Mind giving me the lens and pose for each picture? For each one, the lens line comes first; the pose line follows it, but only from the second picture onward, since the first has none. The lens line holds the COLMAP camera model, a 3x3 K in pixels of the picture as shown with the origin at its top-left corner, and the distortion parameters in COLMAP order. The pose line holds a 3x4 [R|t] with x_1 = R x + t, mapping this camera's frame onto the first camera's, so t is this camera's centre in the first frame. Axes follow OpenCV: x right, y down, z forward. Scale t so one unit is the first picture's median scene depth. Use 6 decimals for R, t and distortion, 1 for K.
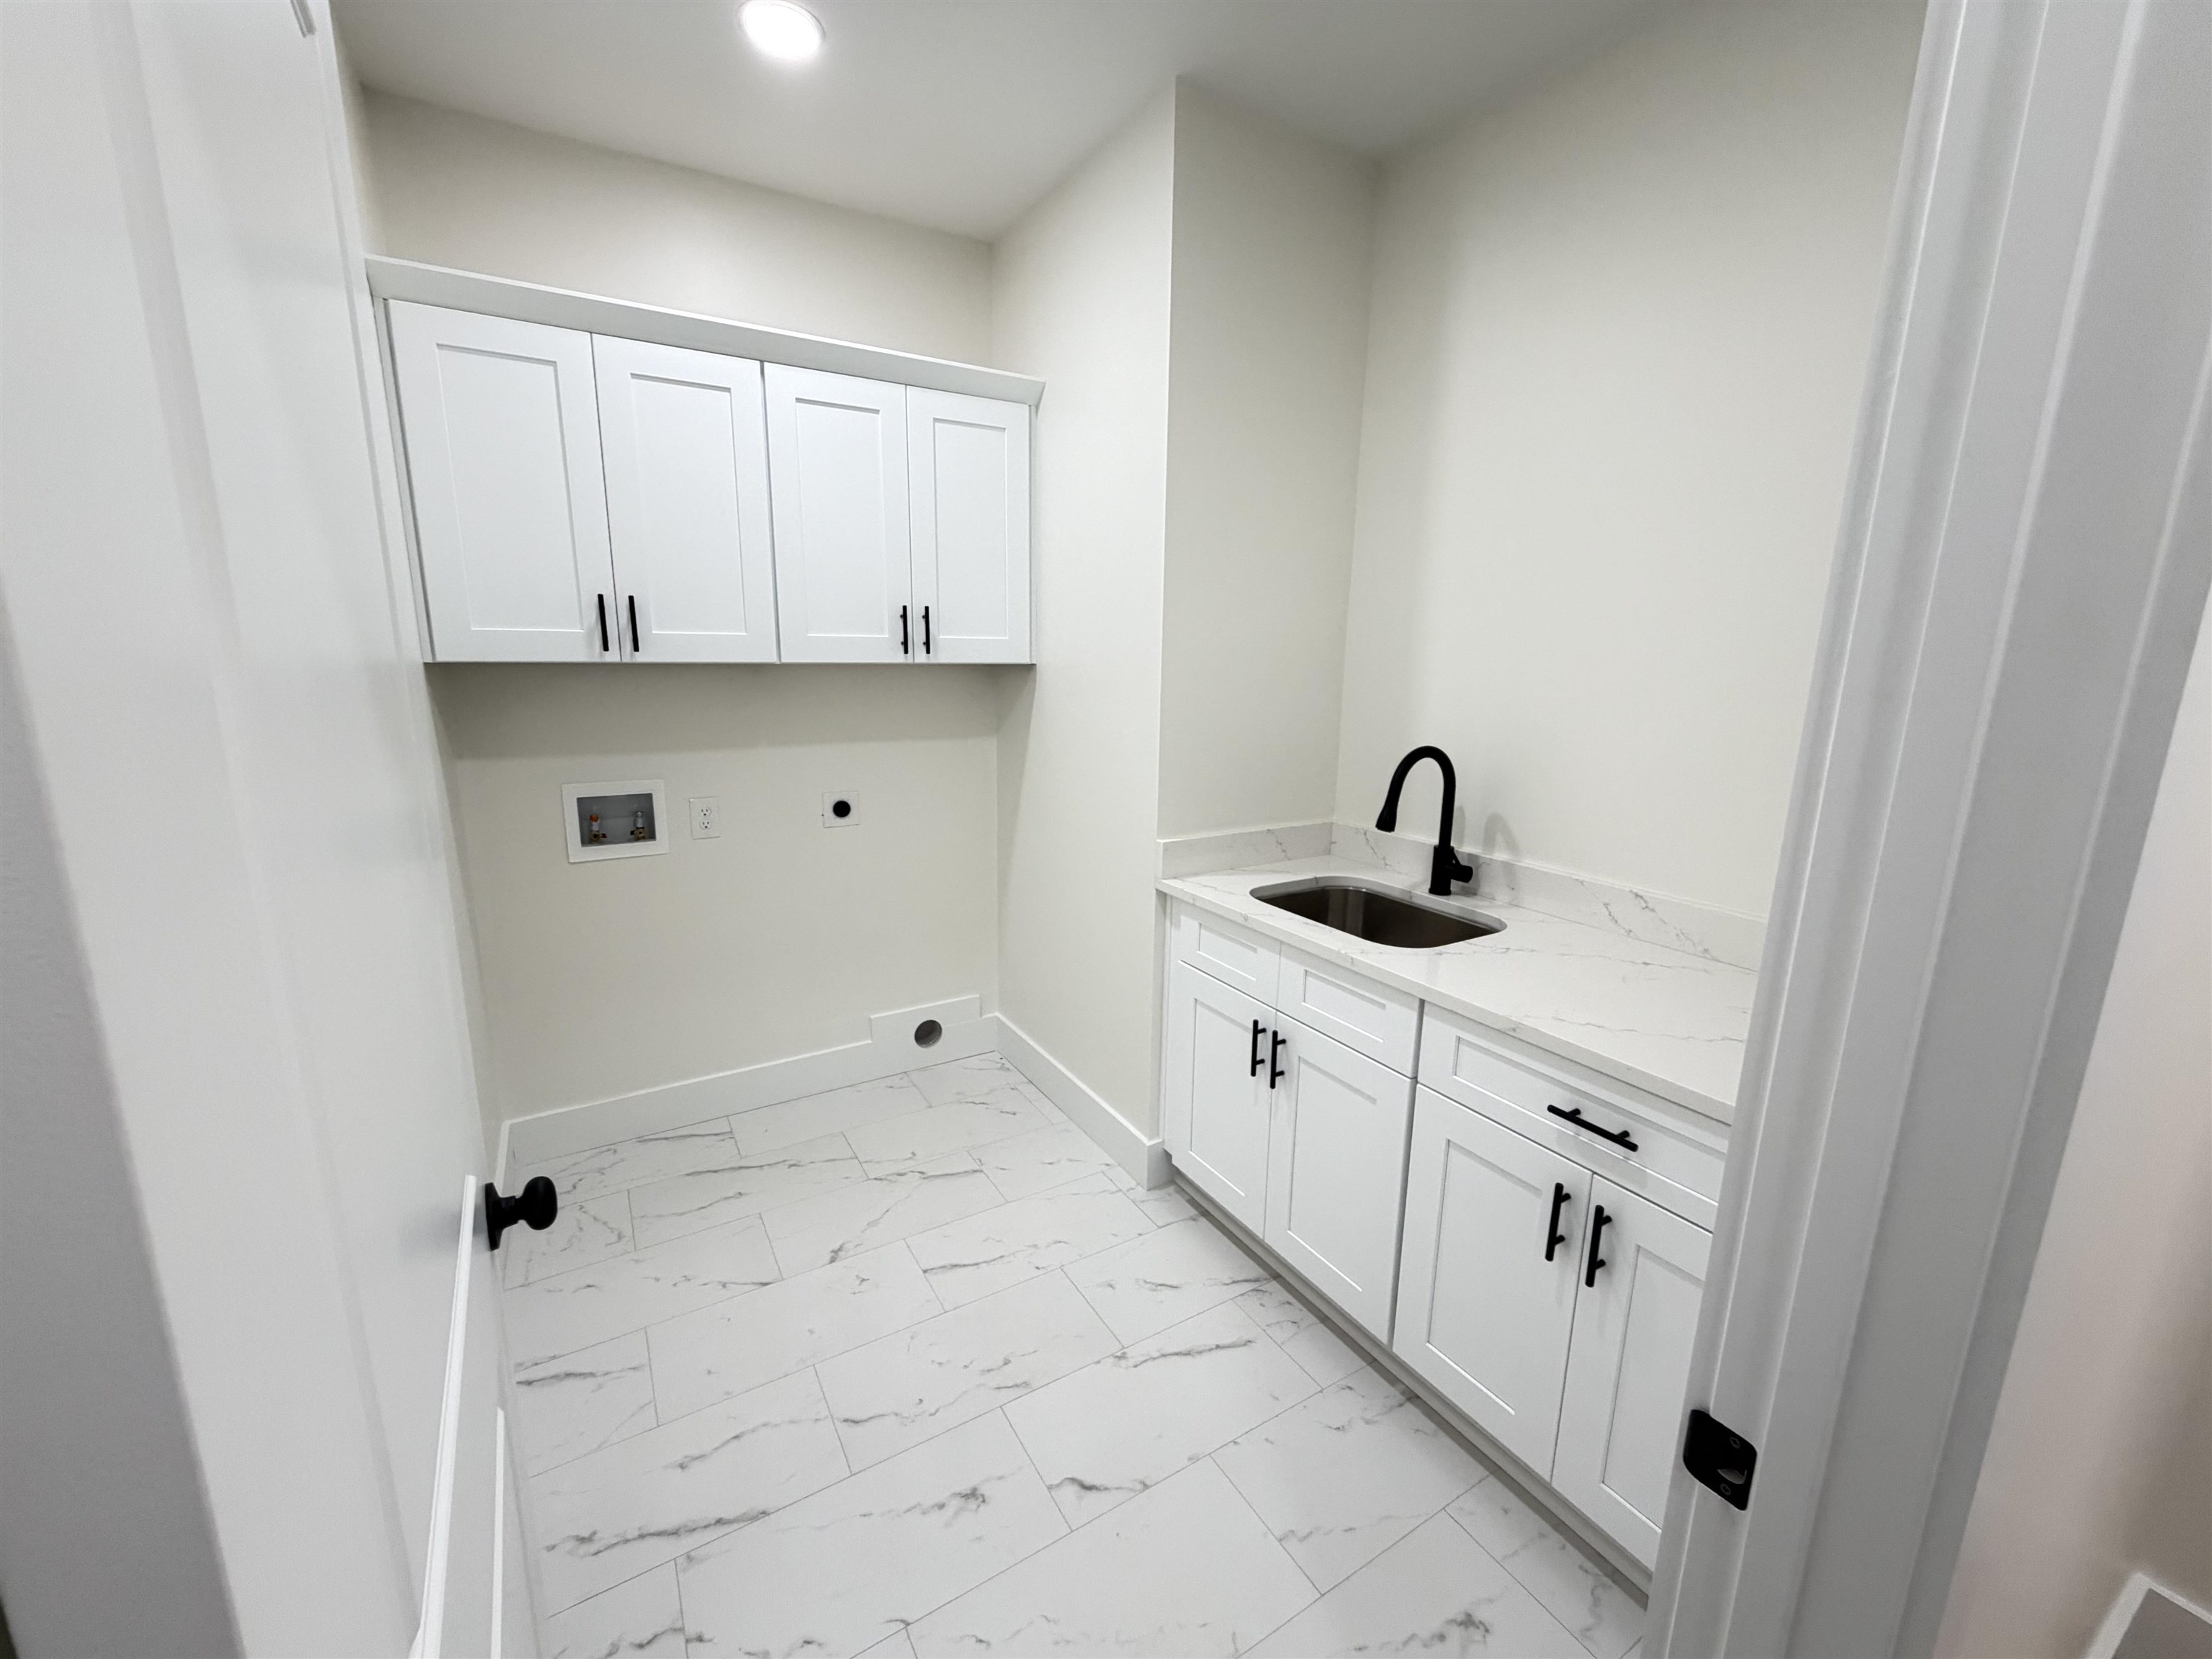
lens RADIAL K [[886.2, 0, 1101.8], [0, 886.2, 828.8], [0, 0, 1]] dist [0.000797, 0.000065]
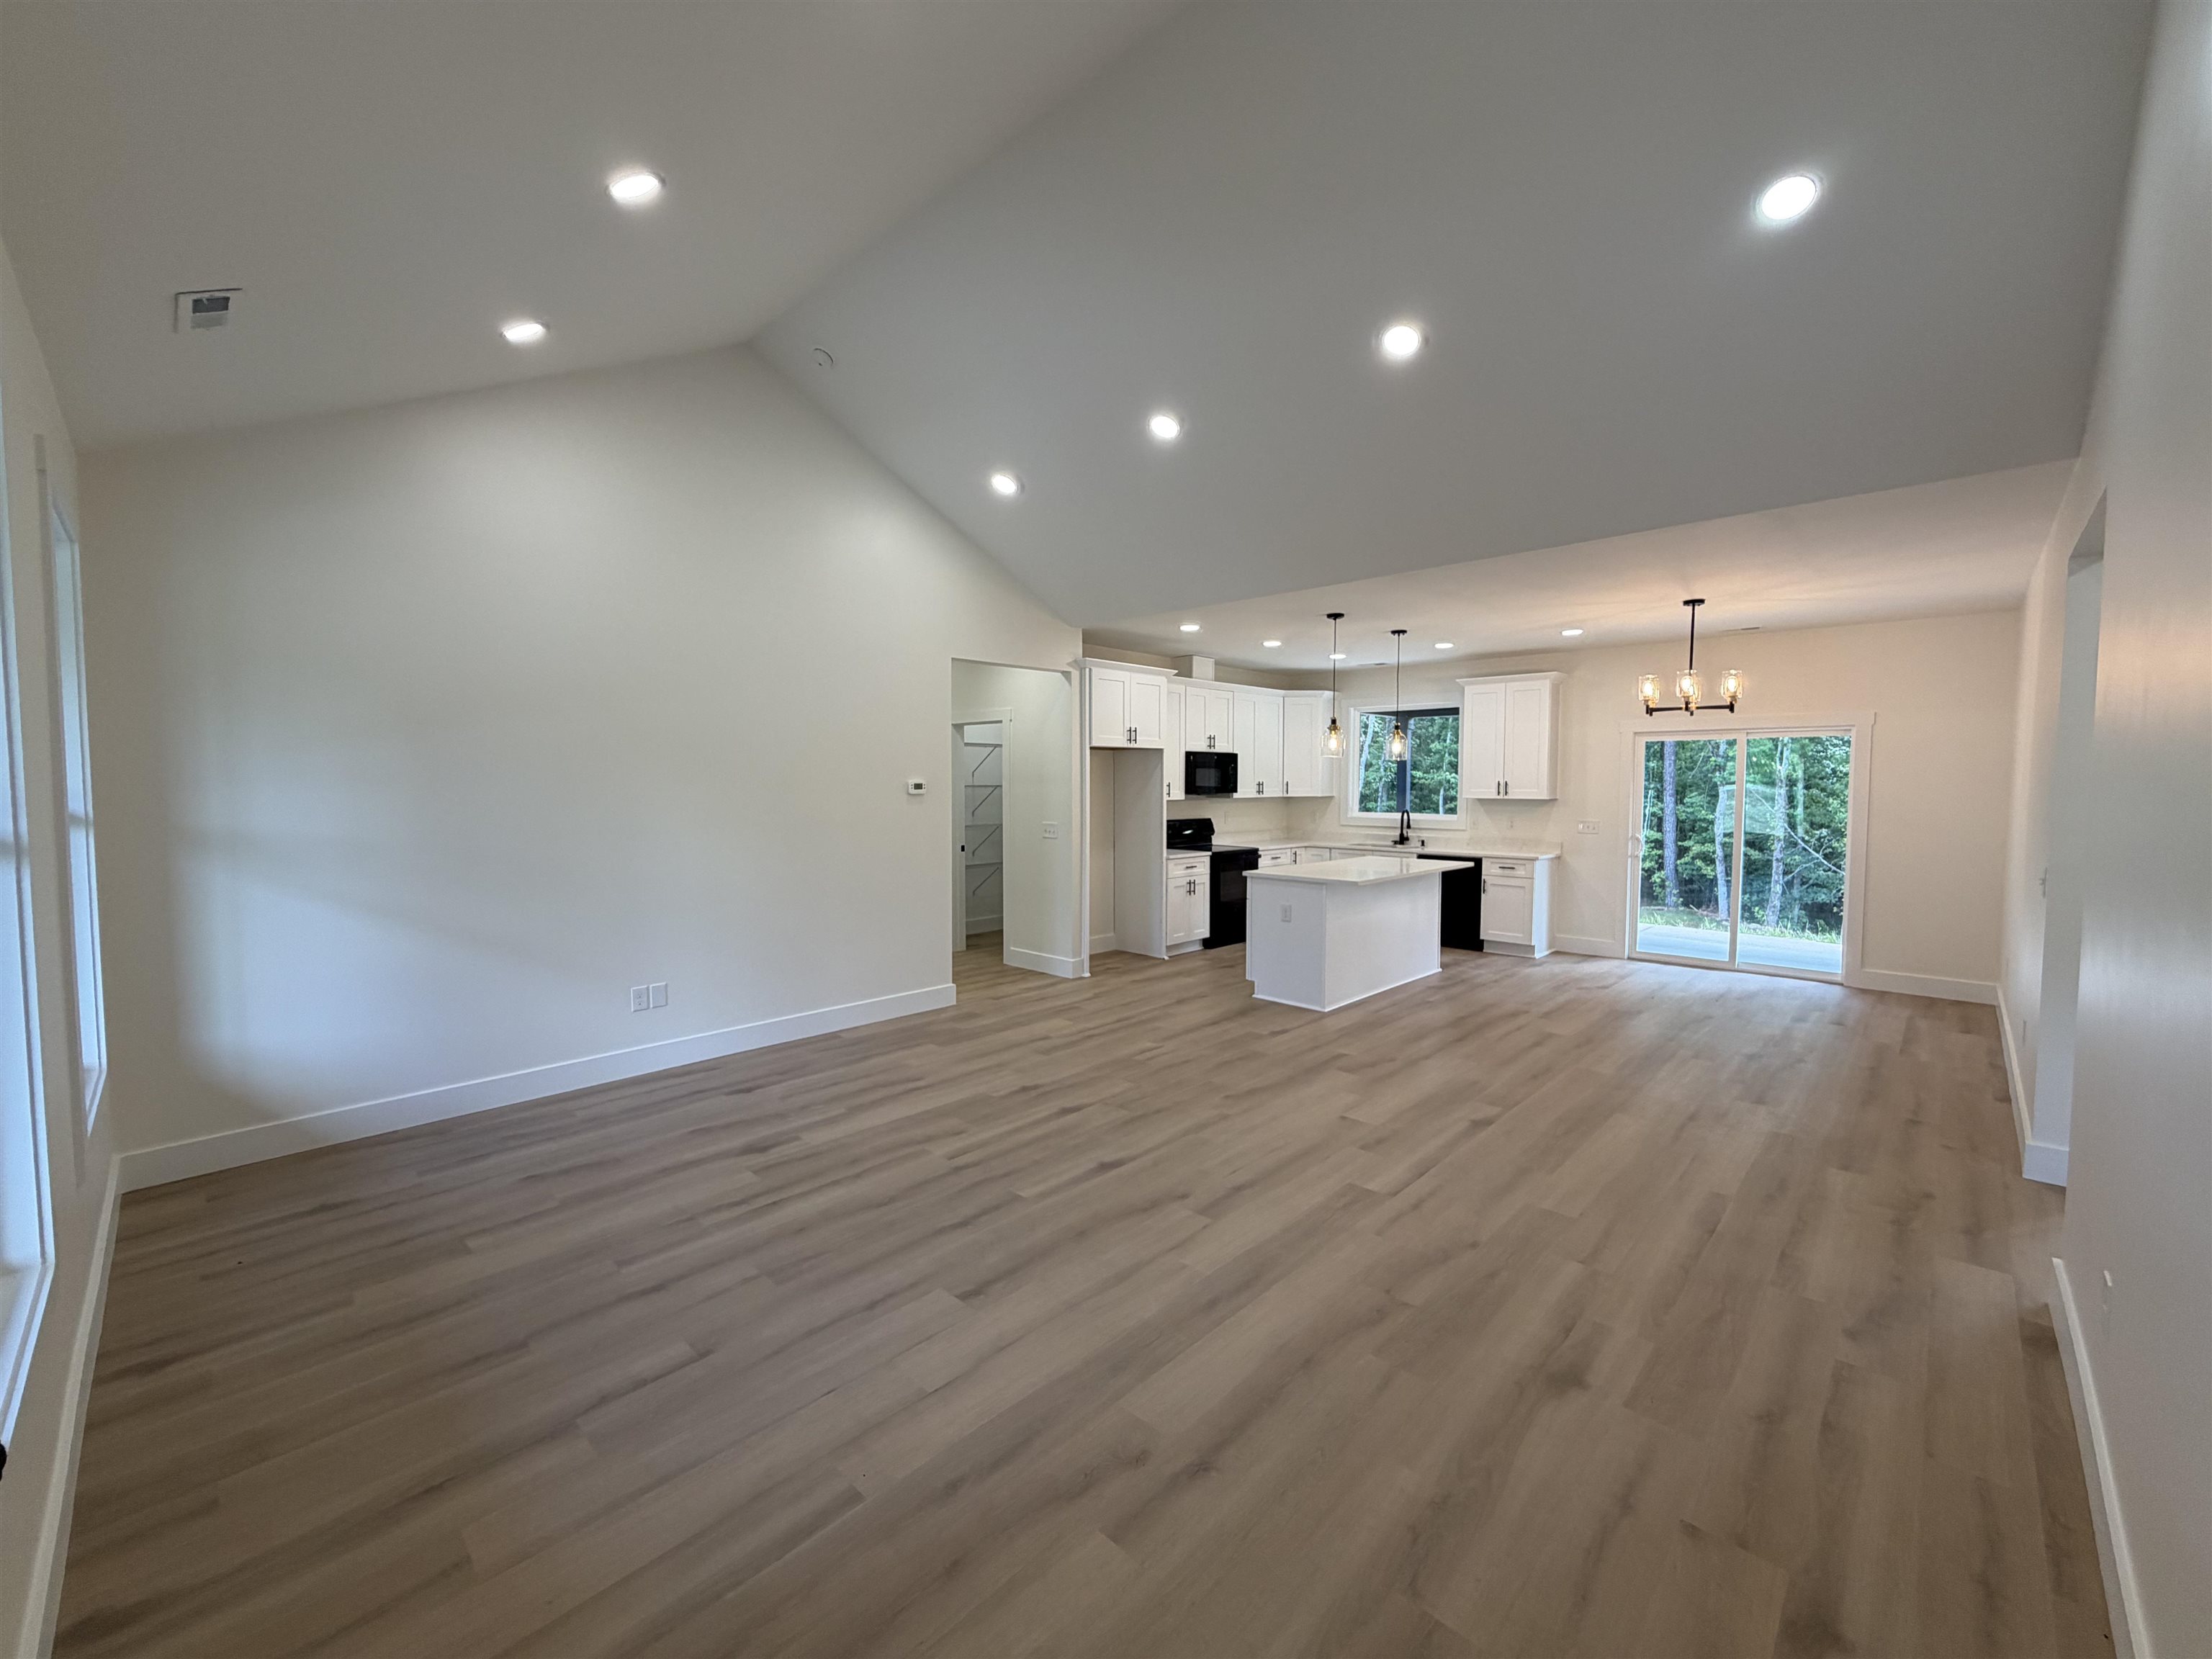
lens RADIAL K [[871.4, 0, 1106.0], [0, 871.4, 829.5], [0, 0, 1]] dist [-0.002176, -0.000187]
pose [[0.968918, -0.062414, 0.239381, -1.920631], [0.096159, 0.986577, -0.131982, 0.405293], [-0.227930, 0.150898, 0.961914, -2.600287]]
